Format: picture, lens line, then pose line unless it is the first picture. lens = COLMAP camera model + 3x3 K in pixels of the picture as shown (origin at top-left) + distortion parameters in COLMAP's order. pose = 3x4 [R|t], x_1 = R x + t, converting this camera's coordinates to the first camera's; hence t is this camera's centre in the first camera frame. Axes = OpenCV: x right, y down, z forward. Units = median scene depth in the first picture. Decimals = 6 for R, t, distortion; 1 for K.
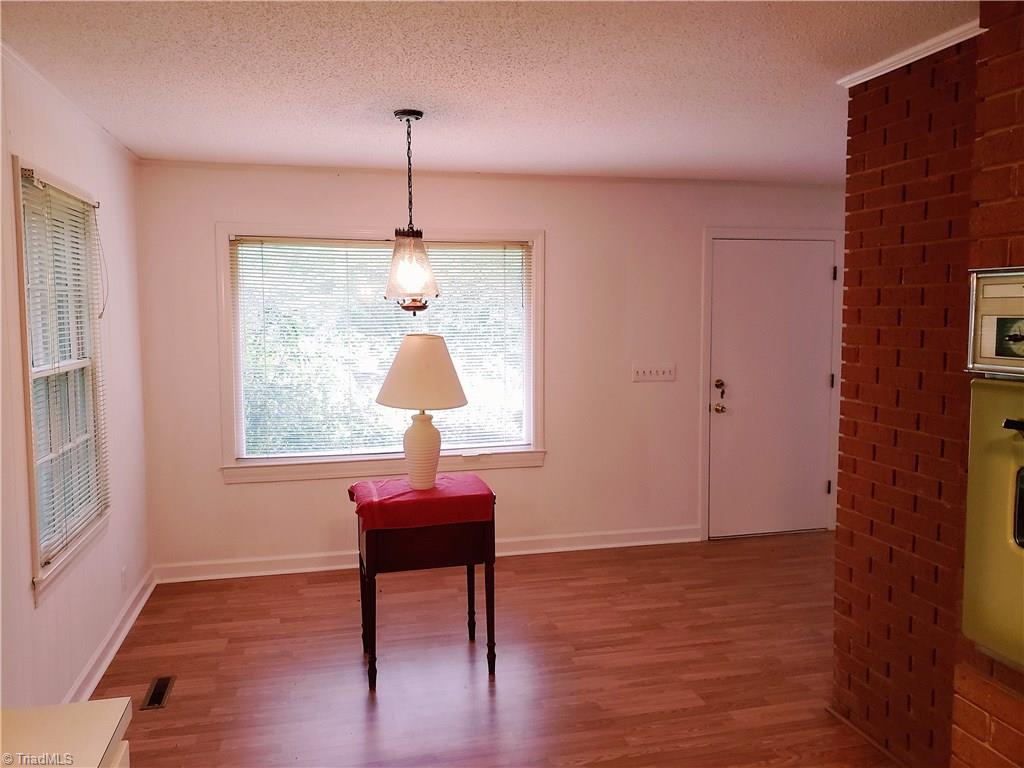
lens RADIAL K [[801.0, 0, 508.9], [0, 801.0, 385.7], [0, 0, 1]] dist [0.003169, -0.011924]
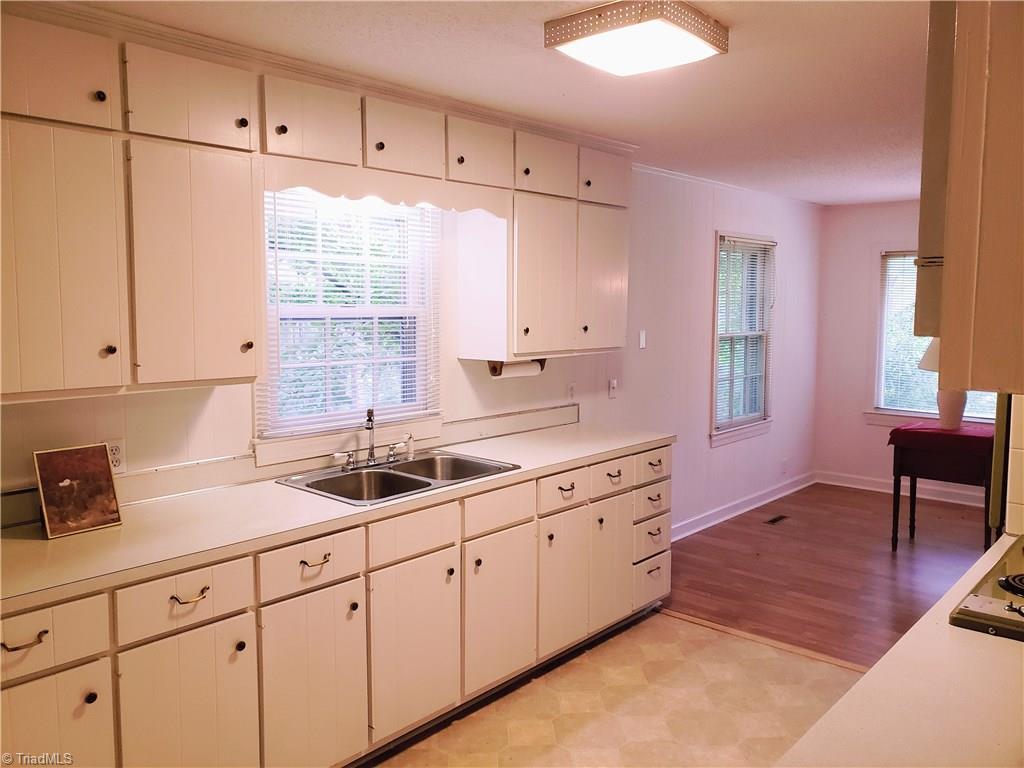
lens RADIAL K [[801.0, 0, 512.2], [0, 801.0, 382.0], [0, 0, 1]] dist [0.003169, -0.011924]
pose [[0.562265, 0.080634, -0.823016, 0.640304], [-0.078980, 0.995922, 0.043616, 0.047028], [0.823177, 0.040478, 0.566341, -0.471860]]
